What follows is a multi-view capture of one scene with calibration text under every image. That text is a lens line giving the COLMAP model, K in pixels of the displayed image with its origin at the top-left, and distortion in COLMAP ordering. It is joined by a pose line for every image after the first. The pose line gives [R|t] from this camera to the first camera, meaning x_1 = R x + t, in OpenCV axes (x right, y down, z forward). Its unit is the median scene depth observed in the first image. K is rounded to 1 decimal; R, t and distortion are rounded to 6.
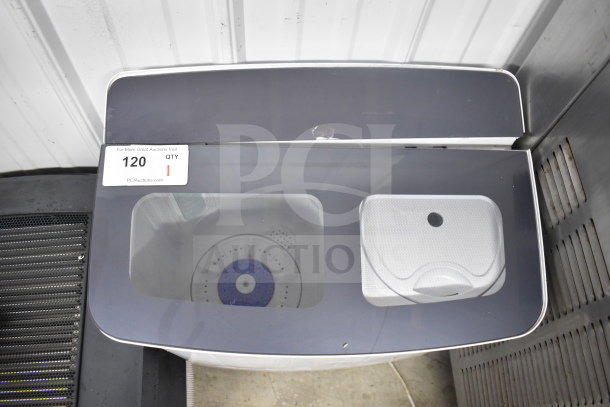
lens RADIAL K [[516.9, 0, 305.0], [0, 516.9, 203.5], [0, 0, 1]] dist [-0.054014, -0.005129]
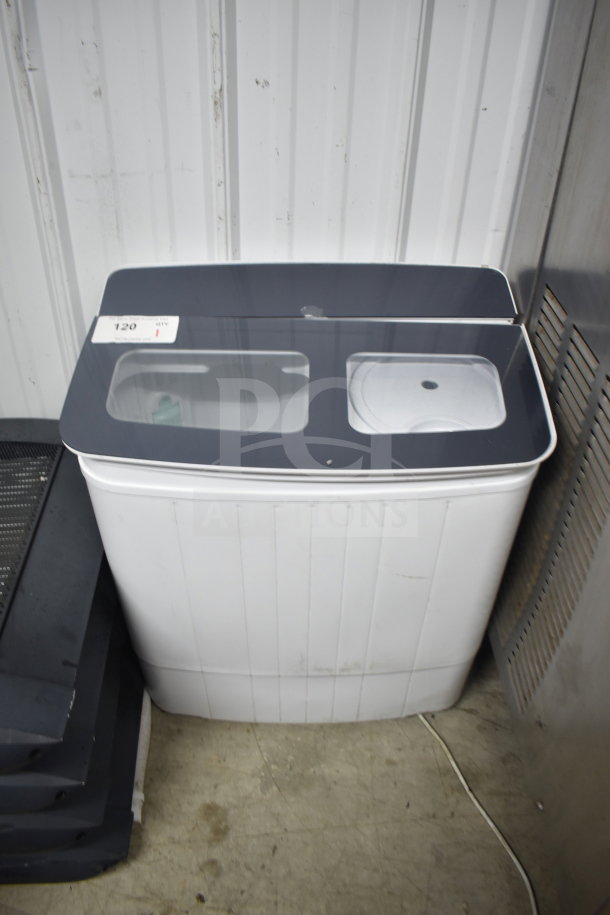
lens RADIAL K [[775.3, 0, 305.0], [0, 775.3, 457.5], [0, 0, 1]] dist [-0.054014, -0.005129]
pose [[0.998868, -0.009006, -0.046704, 0.055318], [-0.013815, 0.884650, -0.466051, 0.504629], [0.045514, 0.466169, 0.883524, -0.128238]]
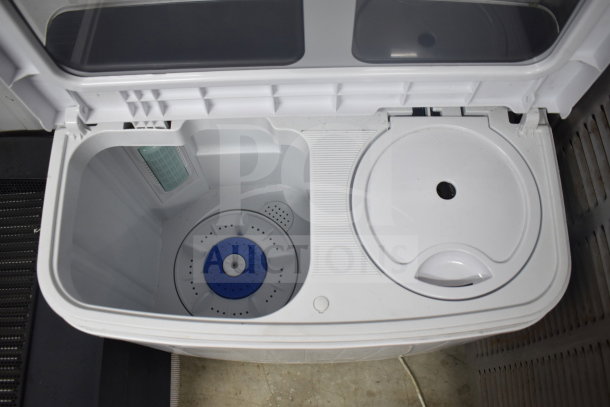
lens RADIAL K [[516.9, 0, 305.0], [0, 516.9, 203.5], [0, 0, 1]] dist [-0.054014, -0.005129]
pose [[0.998478, 0.019274, -0.051664, 0.044913], [-0.017549, 0.999280, 0.033639, 0.016756], [0.052276, -0.032681, 0.998098, 0.114721]]
